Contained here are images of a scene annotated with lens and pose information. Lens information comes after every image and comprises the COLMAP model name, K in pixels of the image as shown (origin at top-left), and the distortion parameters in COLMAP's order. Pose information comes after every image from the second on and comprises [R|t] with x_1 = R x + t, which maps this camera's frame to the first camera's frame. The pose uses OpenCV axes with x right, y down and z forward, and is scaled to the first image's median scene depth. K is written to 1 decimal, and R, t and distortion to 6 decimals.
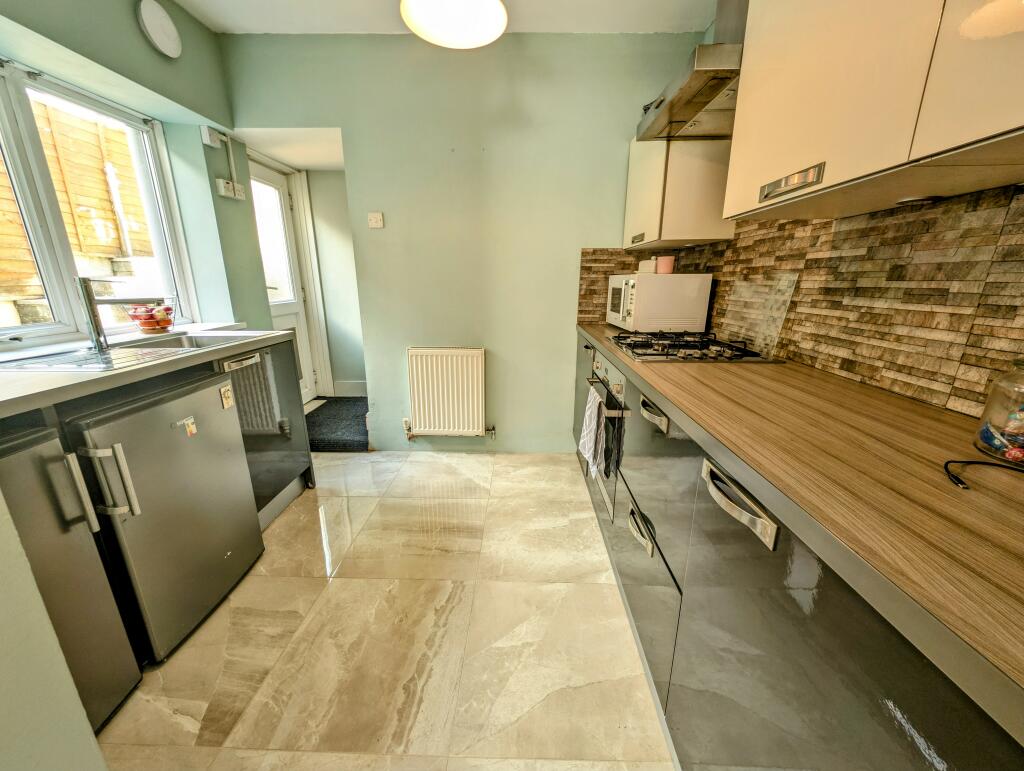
lens RADIAL K [[389.7, 0, 512.8], [0, 389.7, 387.6], [0, 0, 1]] dist [0.011424, -0.002530]
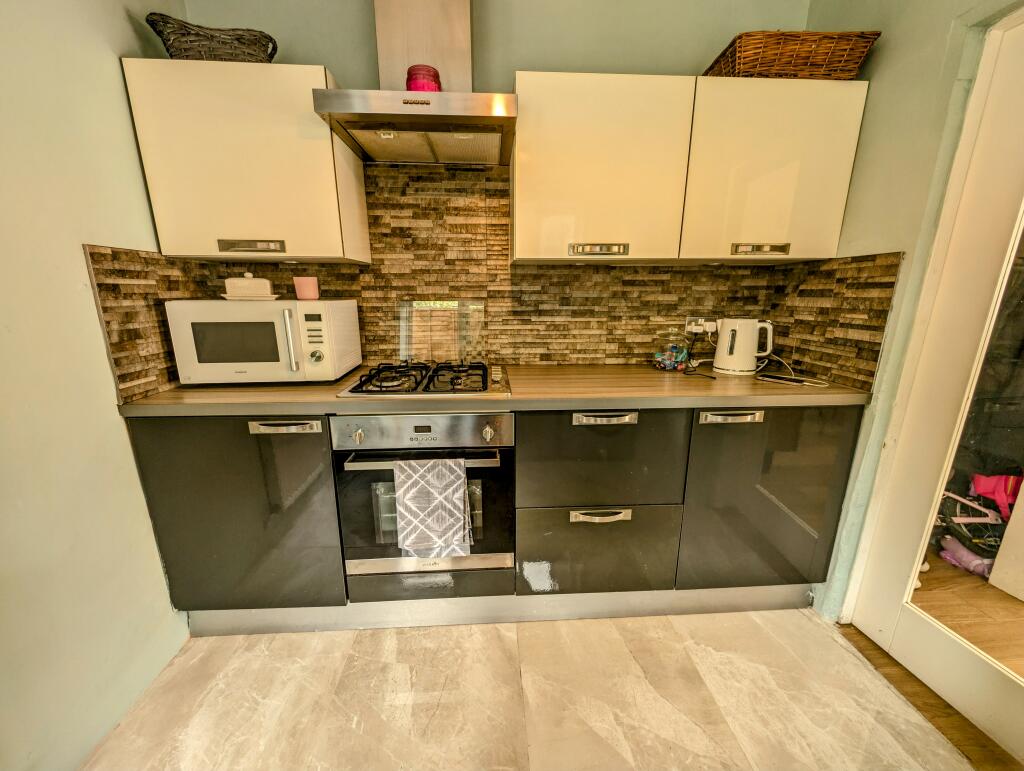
lens RADIAL K [[389.7, 0, 512.8], [0, 389.7, 387.6], [0, 0, 1]] dist [0.011424, -0.002530]
pose [[-0.089205, -0.238121, 0.967130, -0.713493], [0.265489, 0.930187, 0.253513, -0.379595], [-0.959978, 0.279377, -0.019759, 1.181076]]
